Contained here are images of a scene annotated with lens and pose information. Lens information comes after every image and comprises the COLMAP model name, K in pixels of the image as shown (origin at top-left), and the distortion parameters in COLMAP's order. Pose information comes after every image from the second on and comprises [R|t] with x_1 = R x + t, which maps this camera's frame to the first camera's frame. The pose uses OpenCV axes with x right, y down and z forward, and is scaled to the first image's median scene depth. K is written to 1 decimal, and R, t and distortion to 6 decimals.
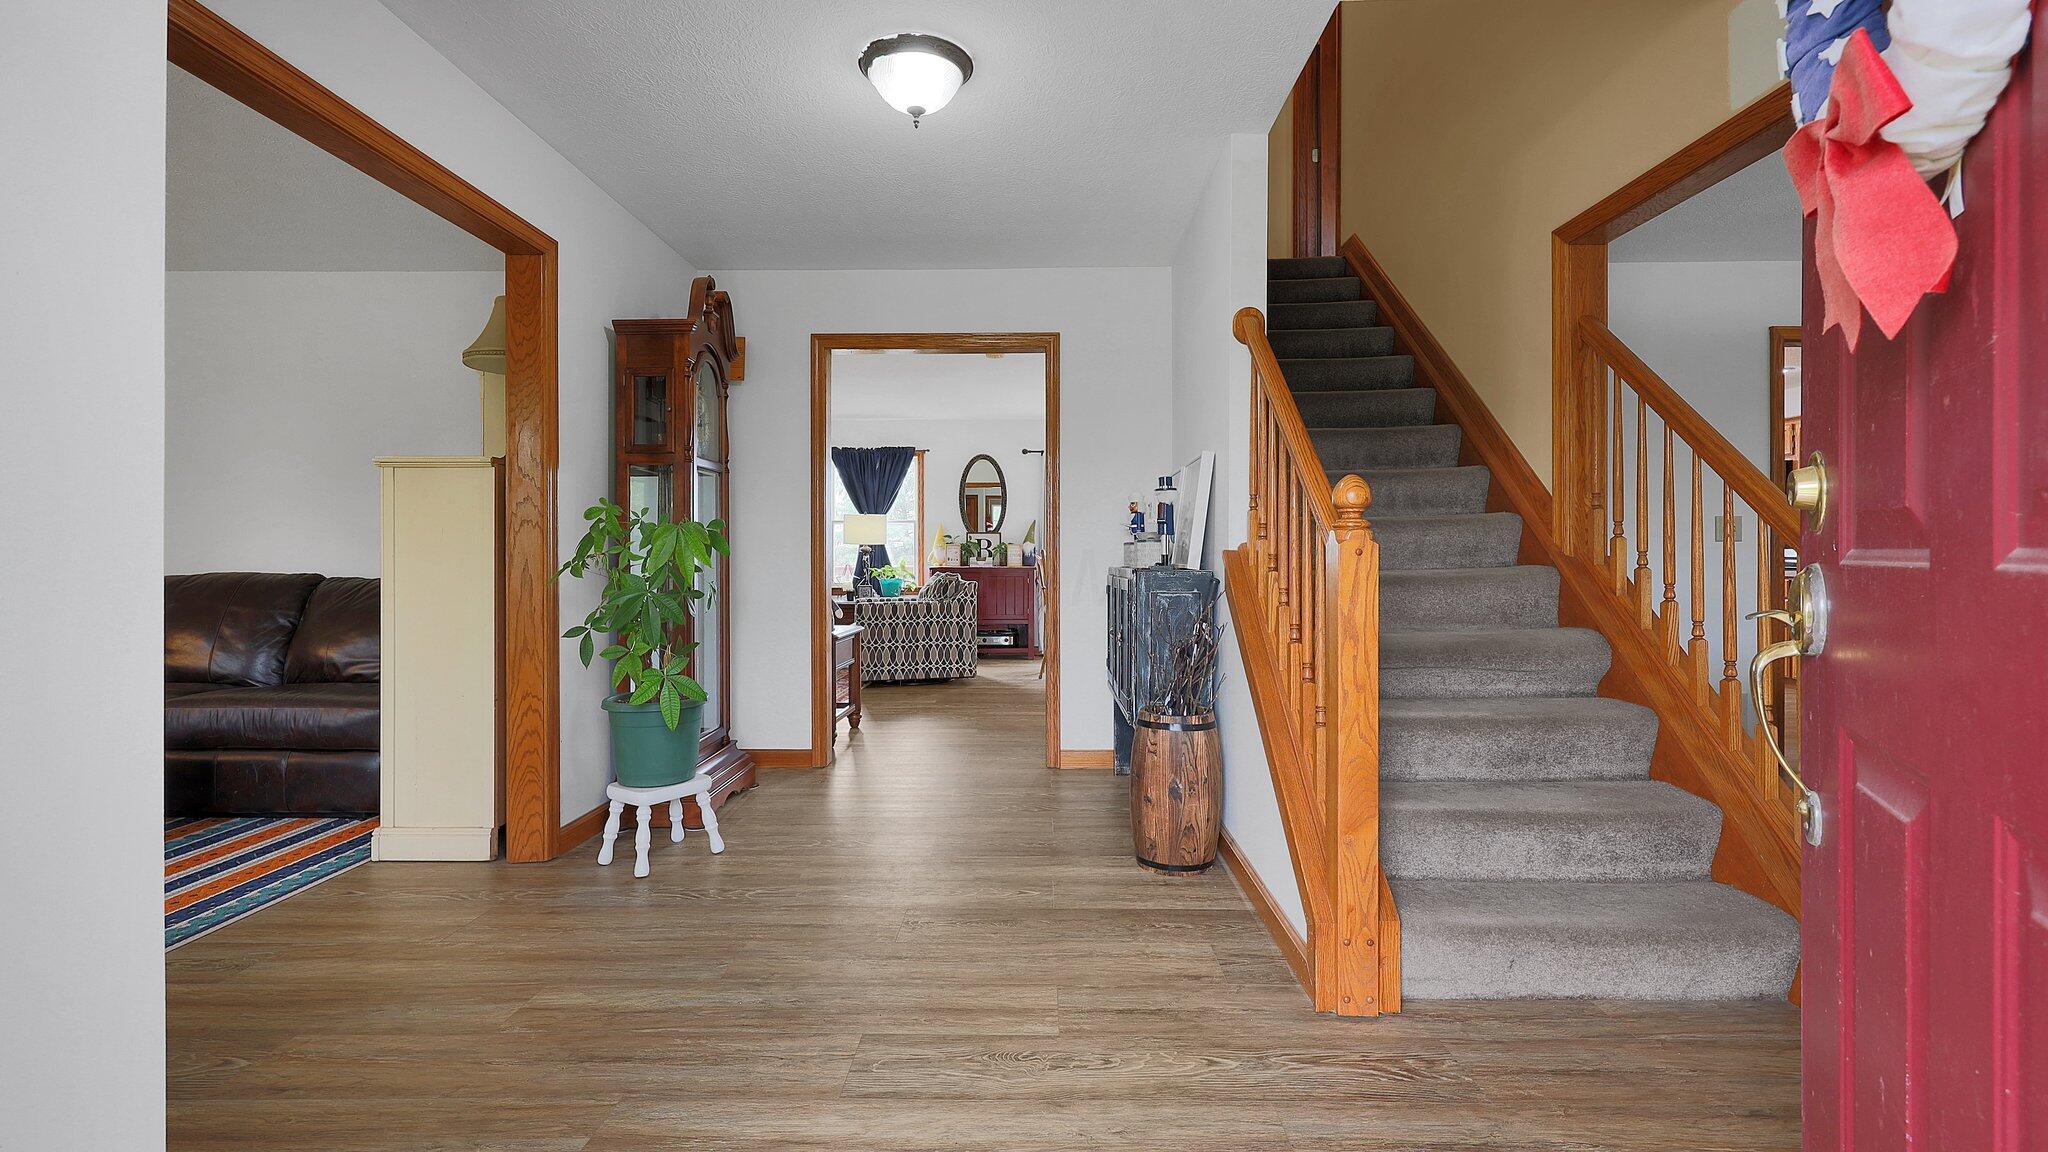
lens RADIAL K [[896.5, 0, 1027.6], [0, 896.5, 544.6], [0, 0, 1]] dist [0.000366, 0.000043]
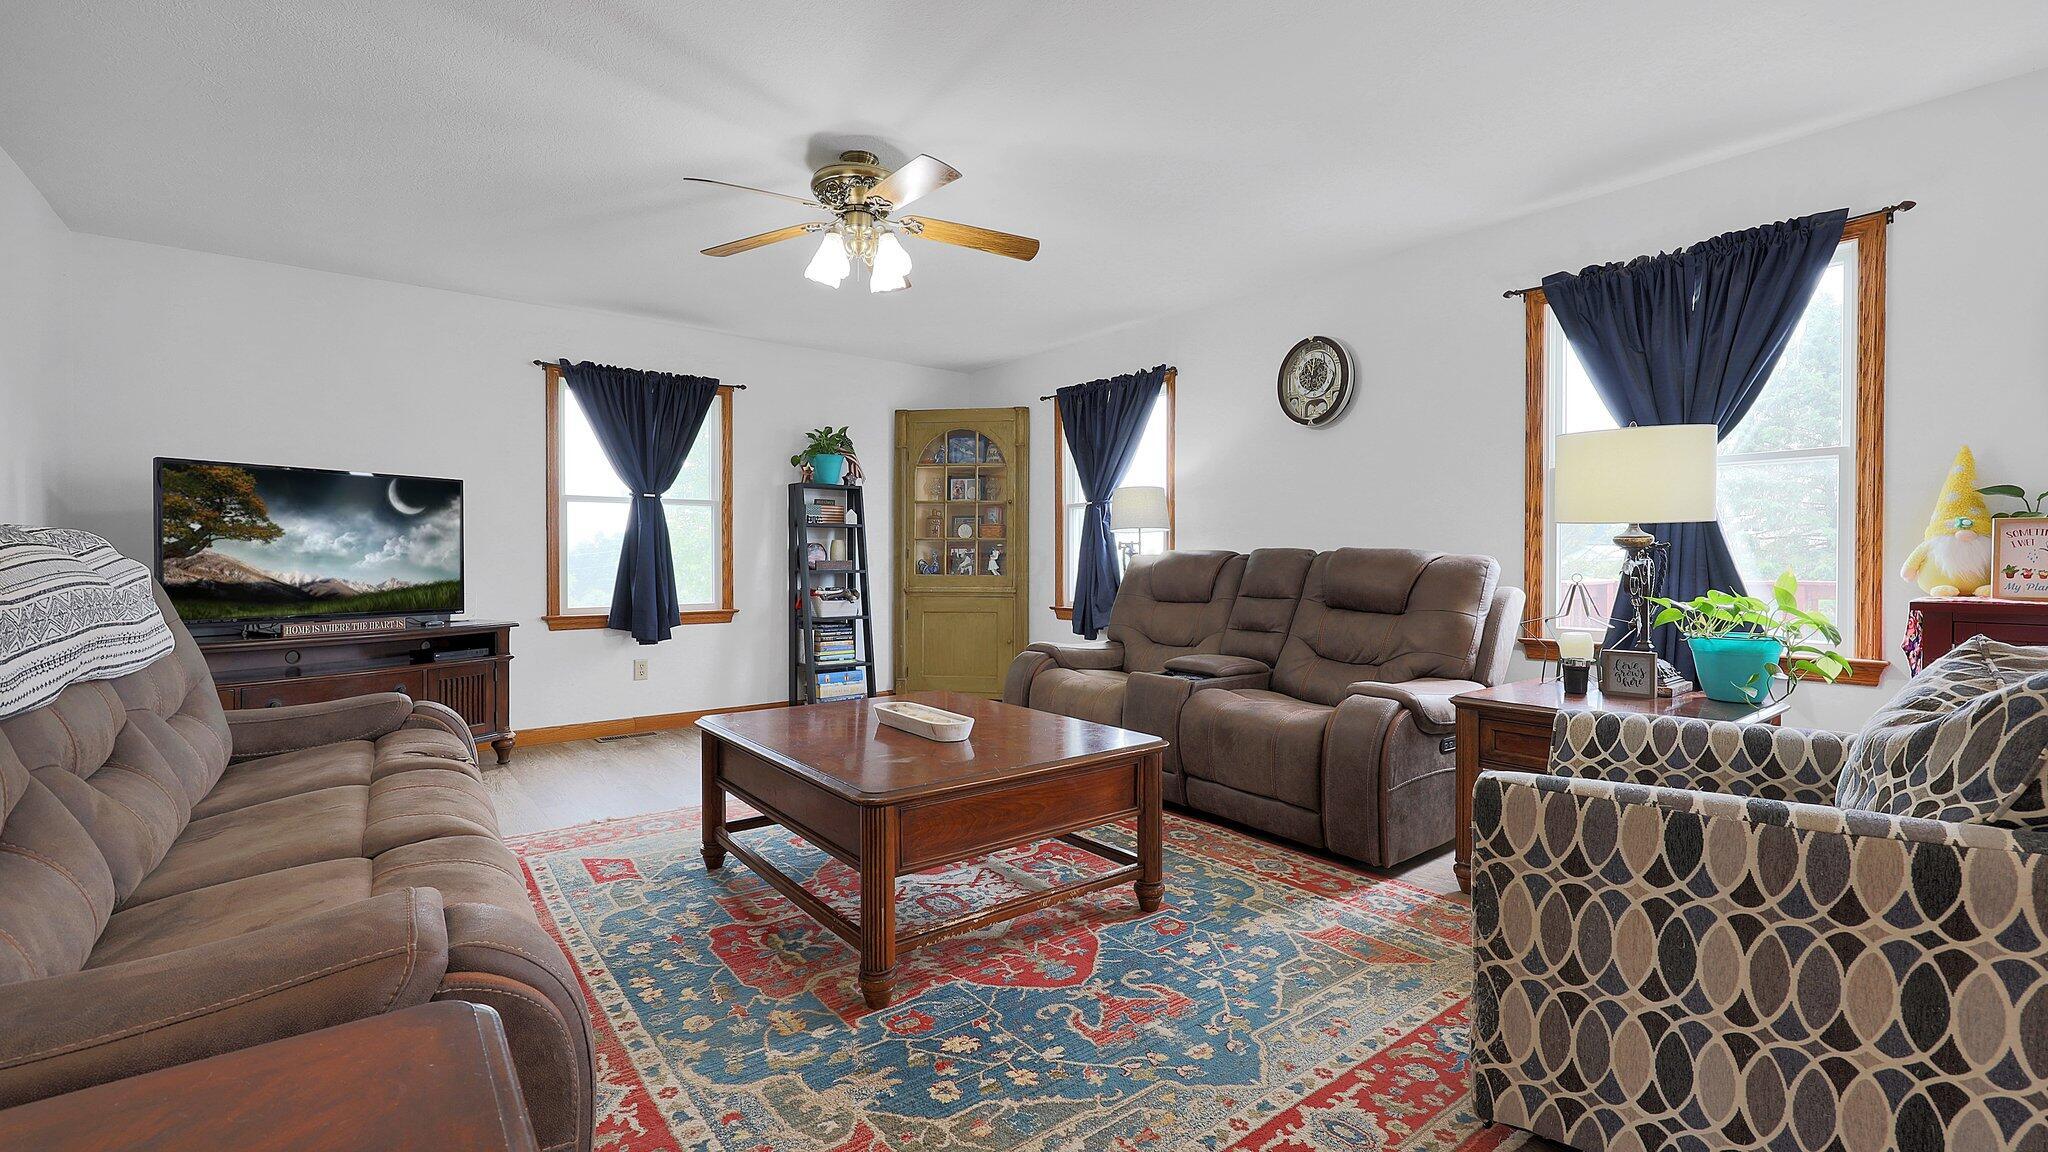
lens RADIAL K [[896.5, 0, 1027.6], [0, 896.5, 544.6], [0, 0, 1]] dist [0.000366, 0.000043]
pose [[0.646817, 0.011785, -0.762554, -0.093020], [-0.006243, 0.999929, 0.010158, 0.008737], [0.762620, -0.001810, 0.646844, 0.761750]]
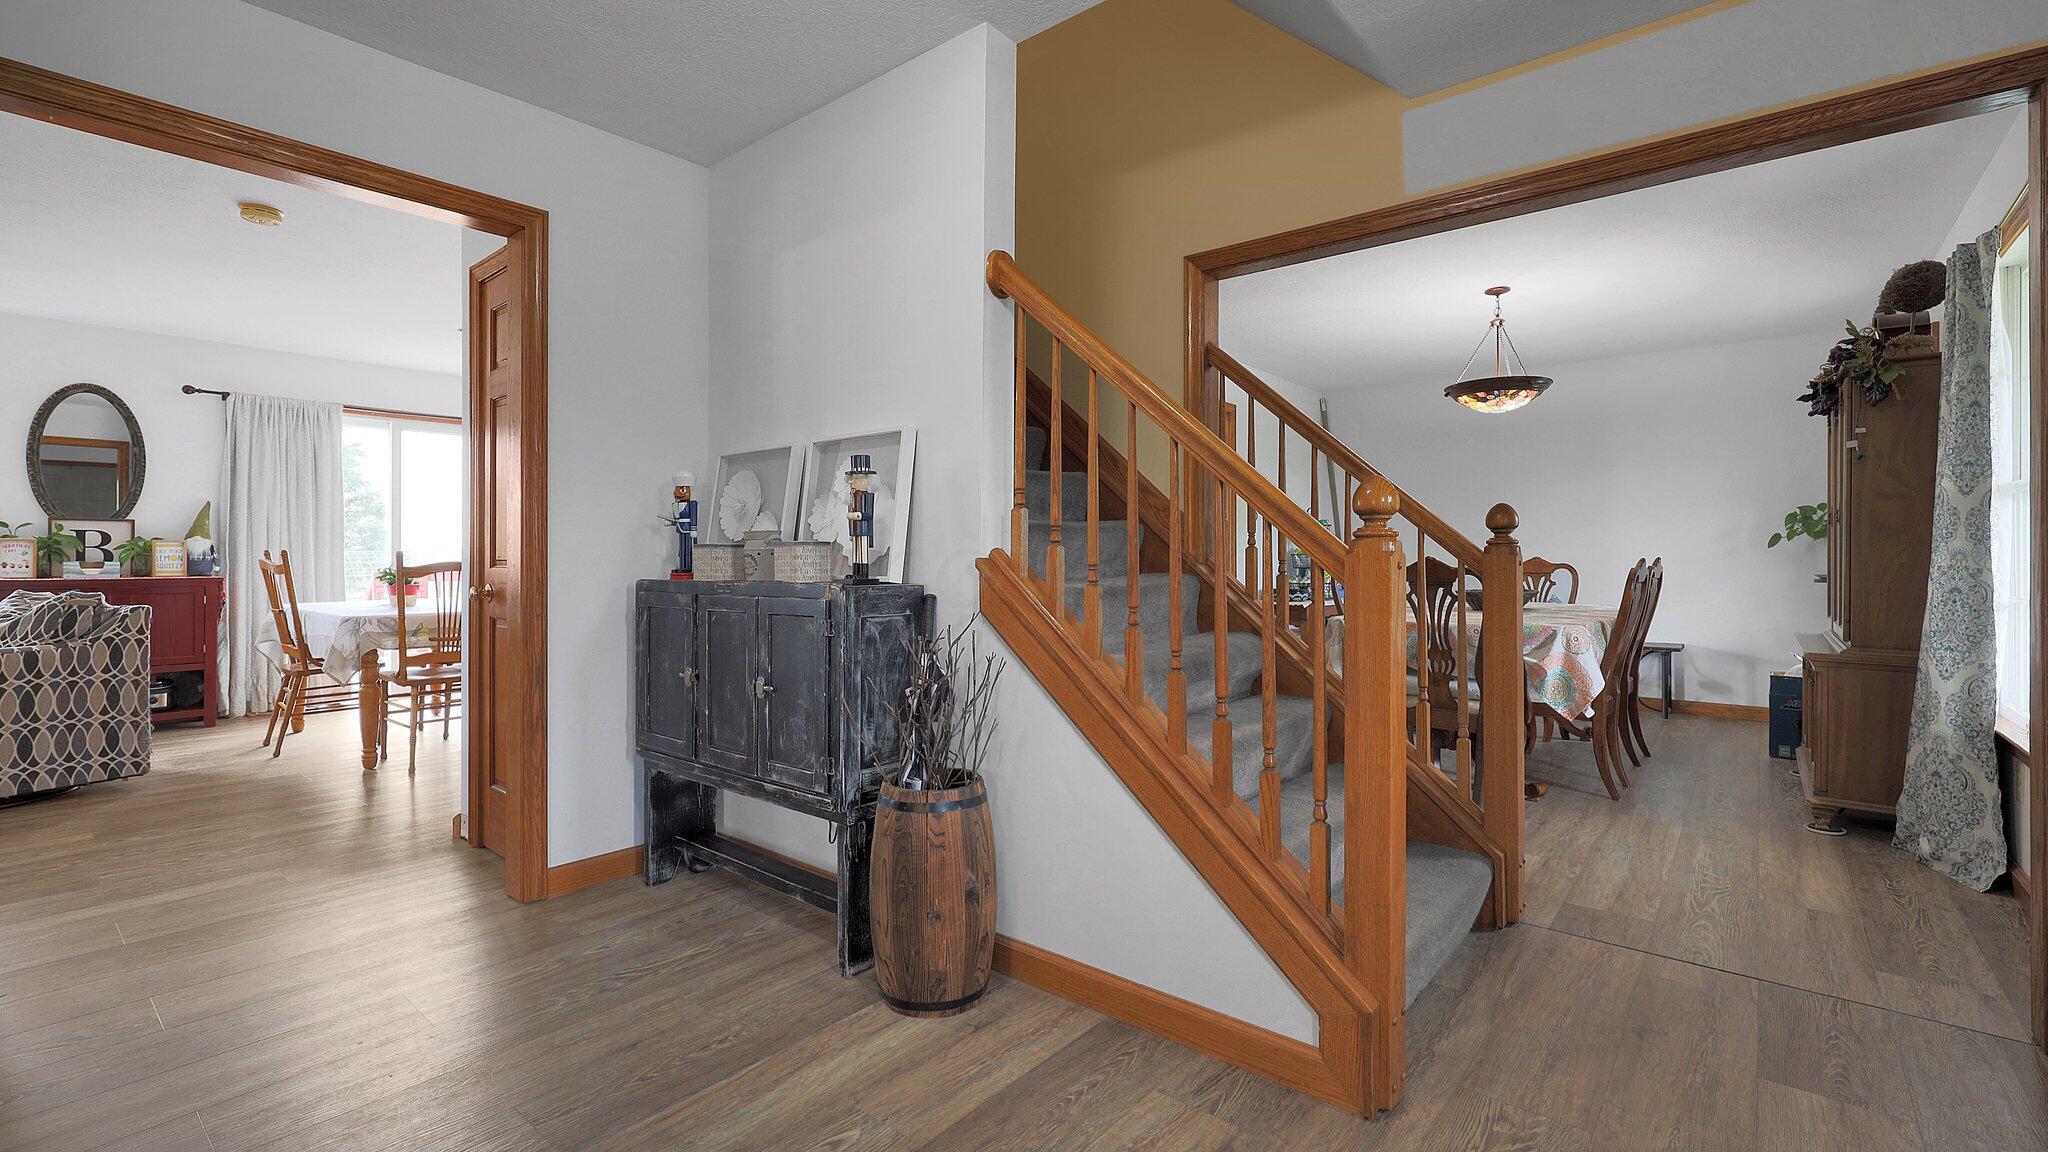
lens RADIAL K [[896.5, 0, 1027.6], [0, 896.5, 544.6], [0, 0, 1]] dist [0.000366, 0.000043]
pose [[0.629359, 0.009209, 0.777060, -0.152136], [-0.010229, 0.999941, -0.003566, -0.001400], [-0.777047, -0.005704, 0.629416, 0.210112]]
